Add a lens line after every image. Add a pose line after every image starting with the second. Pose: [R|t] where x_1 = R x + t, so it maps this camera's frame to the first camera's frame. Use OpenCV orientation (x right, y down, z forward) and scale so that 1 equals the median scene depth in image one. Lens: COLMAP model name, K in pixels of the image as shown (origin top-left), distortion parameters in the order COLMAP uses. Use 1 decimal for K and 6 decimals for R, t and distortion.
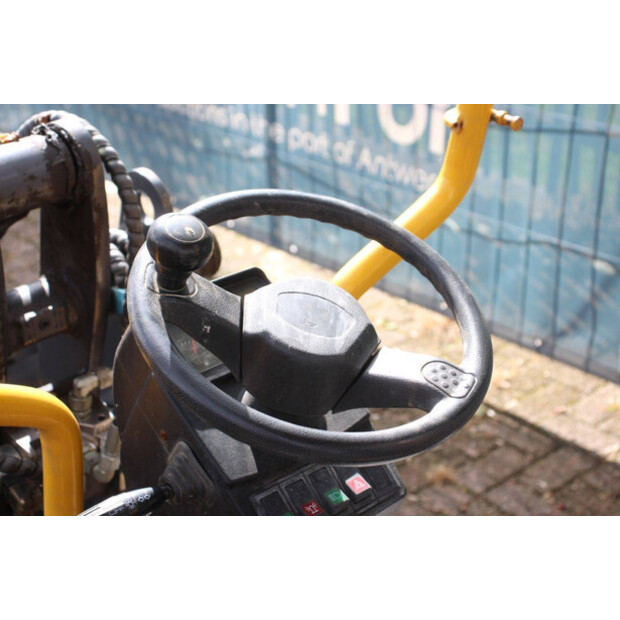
lens RADIAL K [[1249.1, 0, 310.0], [0, 1249.1, 310.0], [0, 0, 1]] dist [0.222470, -0.073722]
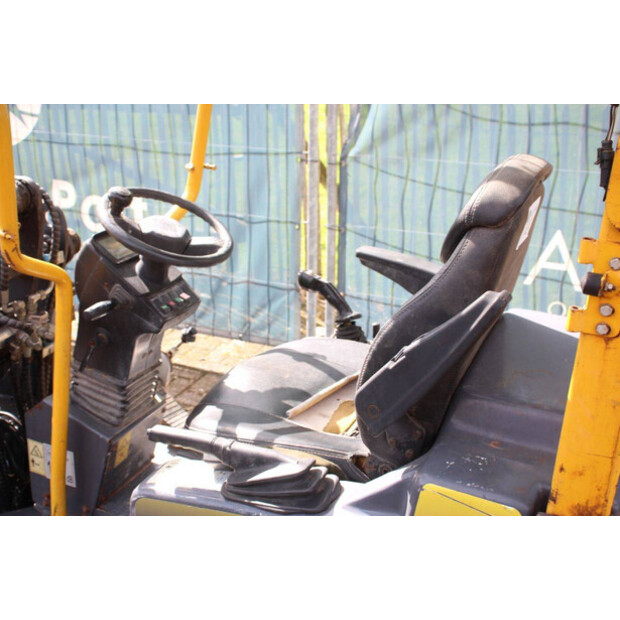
lens RADIAL K [[779.4, 0, 310.0], [0, 779.4, 310.0], [0, 0, 1]] dist [0.007459, 0.037103]
pose [[0.910553, -0.111380, 0.398104, -0.375800], [0.146422, 0.987483, -0.058627, 0.303450], [-0.386592, 0.111674, 0.915465, -0.577540]]
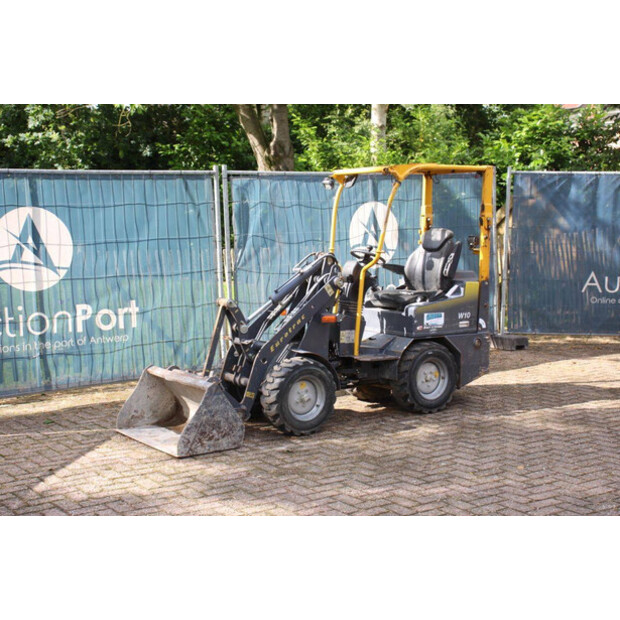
lens RADIAL K [[991.5, 0, 310.0], [0, 991.5, 310.0], [0, 0, 1]] dist [0.159894, 0.059328]
pose [[0.114825, -0.065784, 0.991205, -7.395896], [0.448477, 0.893764, 0.007364, 0.108313], [-0.886388, 0.443687, 0.132129, 0.527260]]
